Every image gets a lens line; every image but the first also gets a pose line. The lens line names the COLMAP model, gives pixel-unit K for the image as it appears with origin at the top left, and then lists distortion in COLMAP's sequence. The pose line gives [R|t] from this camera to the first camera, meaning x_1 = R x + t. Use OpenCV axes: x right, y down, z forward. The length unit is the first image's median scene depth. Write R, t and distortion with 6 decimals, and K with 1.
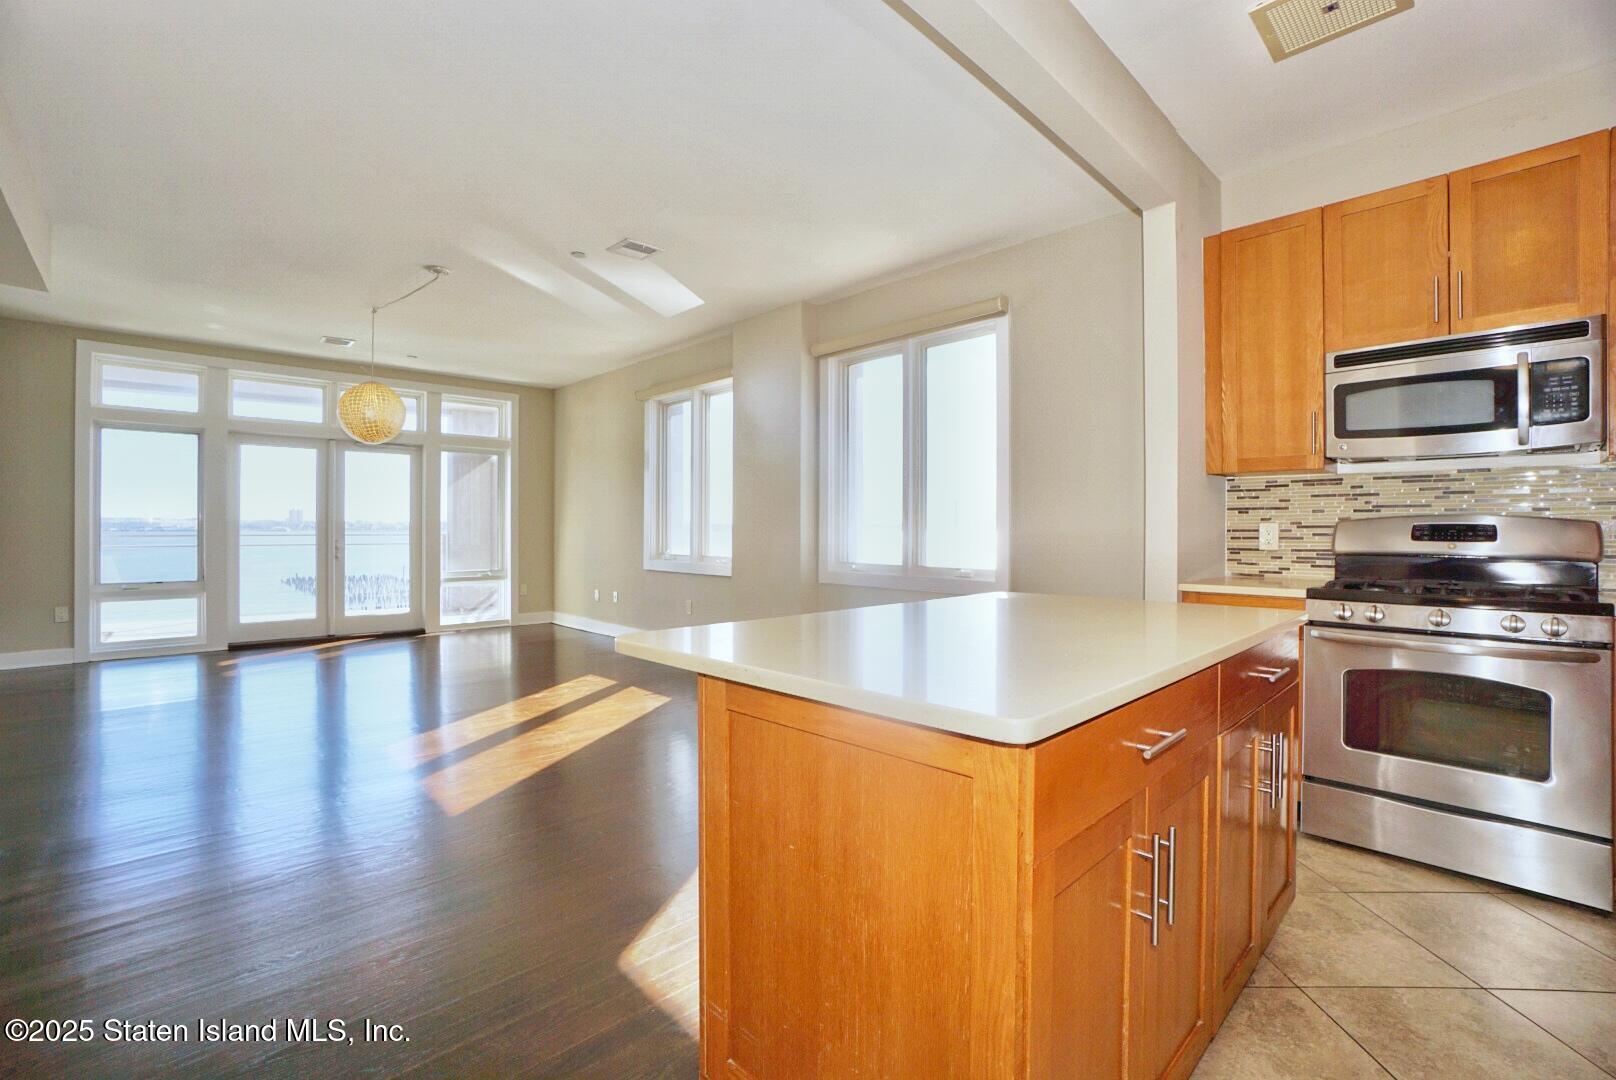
lens RADIAL K [[708.0, 0, 795.0], [0, 708.0, 527.5], [0, 0, 1]] dist [-0.032218, 0.006090]
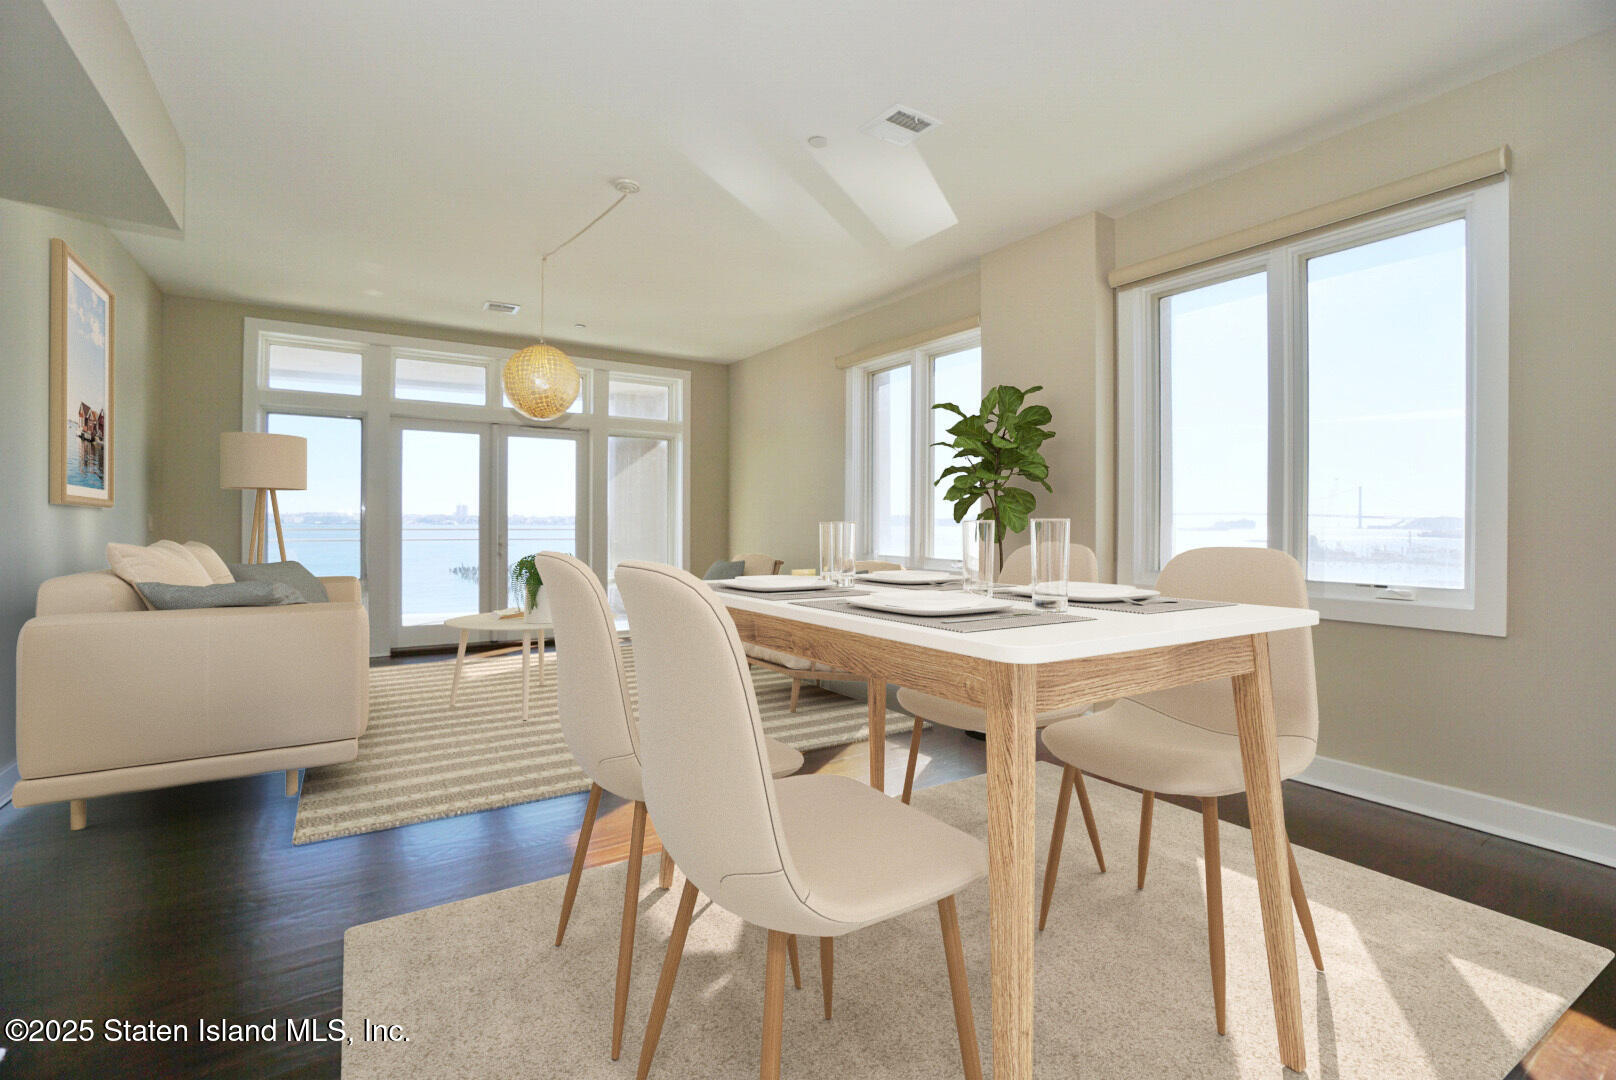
lens RADIAL K [[729.4, 0, 794.2], [0, 729.4, 523.5], [0, 0, 1]] dist [-0.022776, 0.001334]
pose [[0.981596, 0.006895, -0.190844, -0.110184], [-0.006980, 0.999976, 0.000229, -0.000360], [0.190841, 0.001107, 0.981620, 0.161424]]
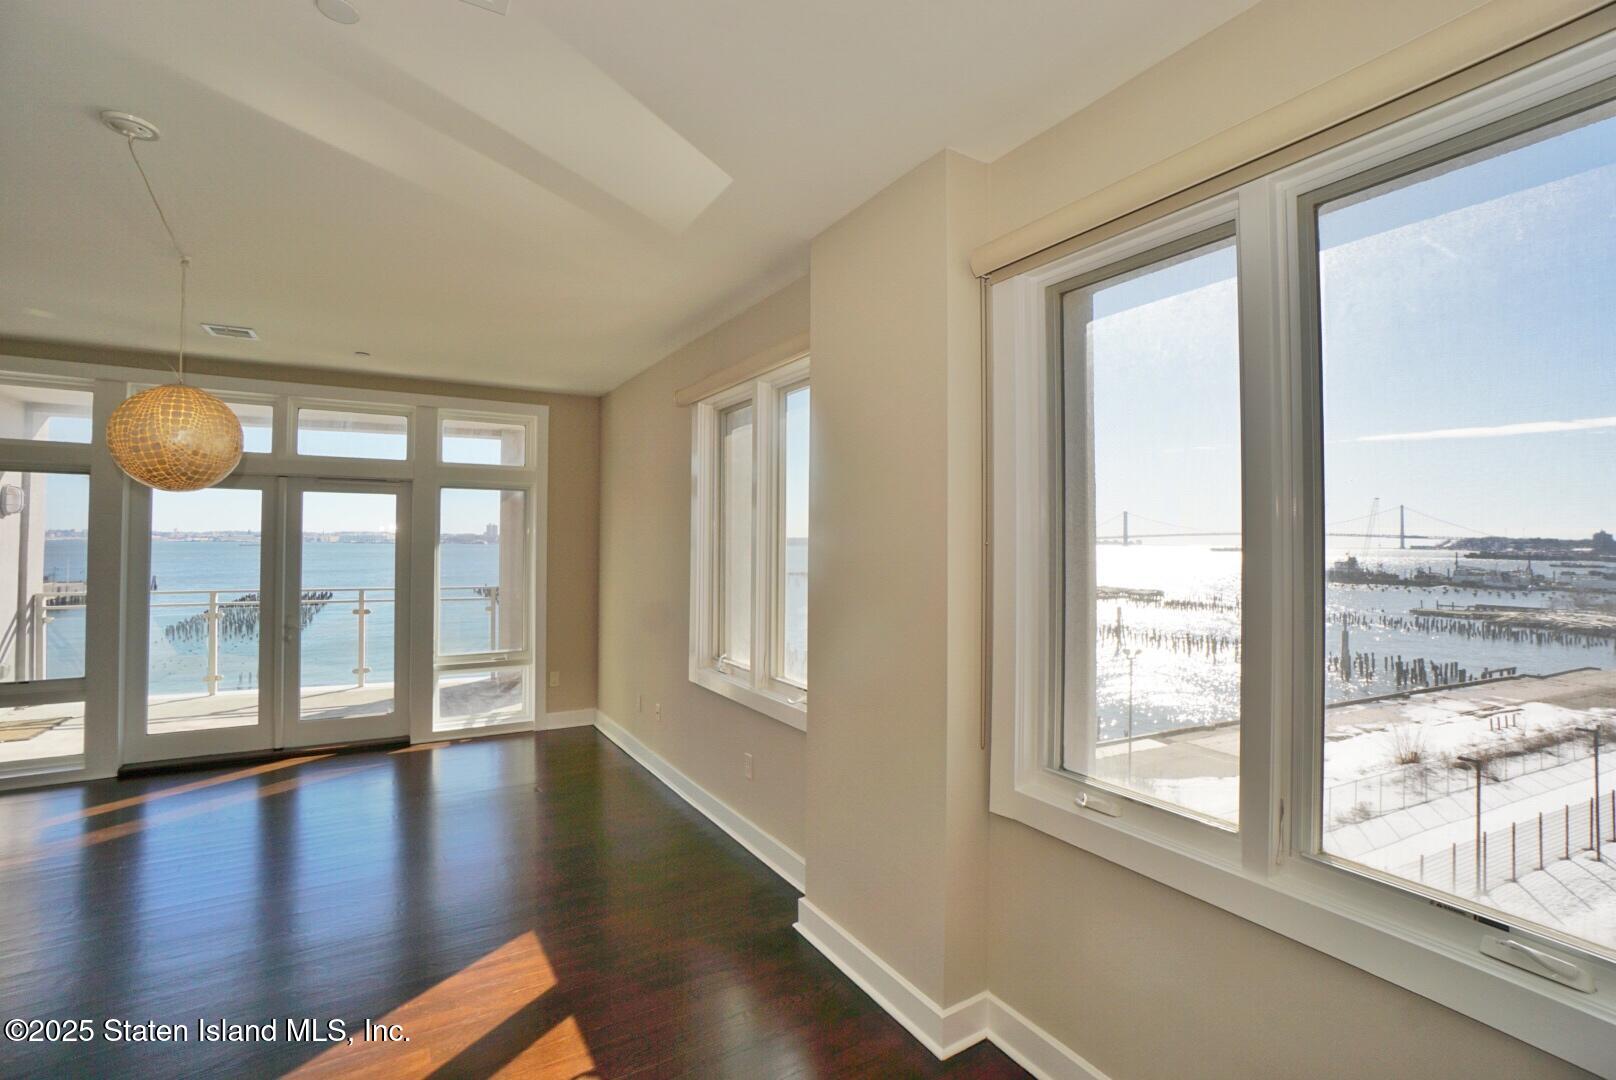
lens RADIAL K [[708.0, 0, 805.2], [0, 708.0, 527.6], [0, 0, 1]] dist [-0.032218, 0.006090]
pose [[0.978406, 0.000227, -0.206694, 0.009283], [-0.004208, 0.999814, -0.018822, -0.063017], [0.206651, 0.019285, 0.978225, 0.427124]]
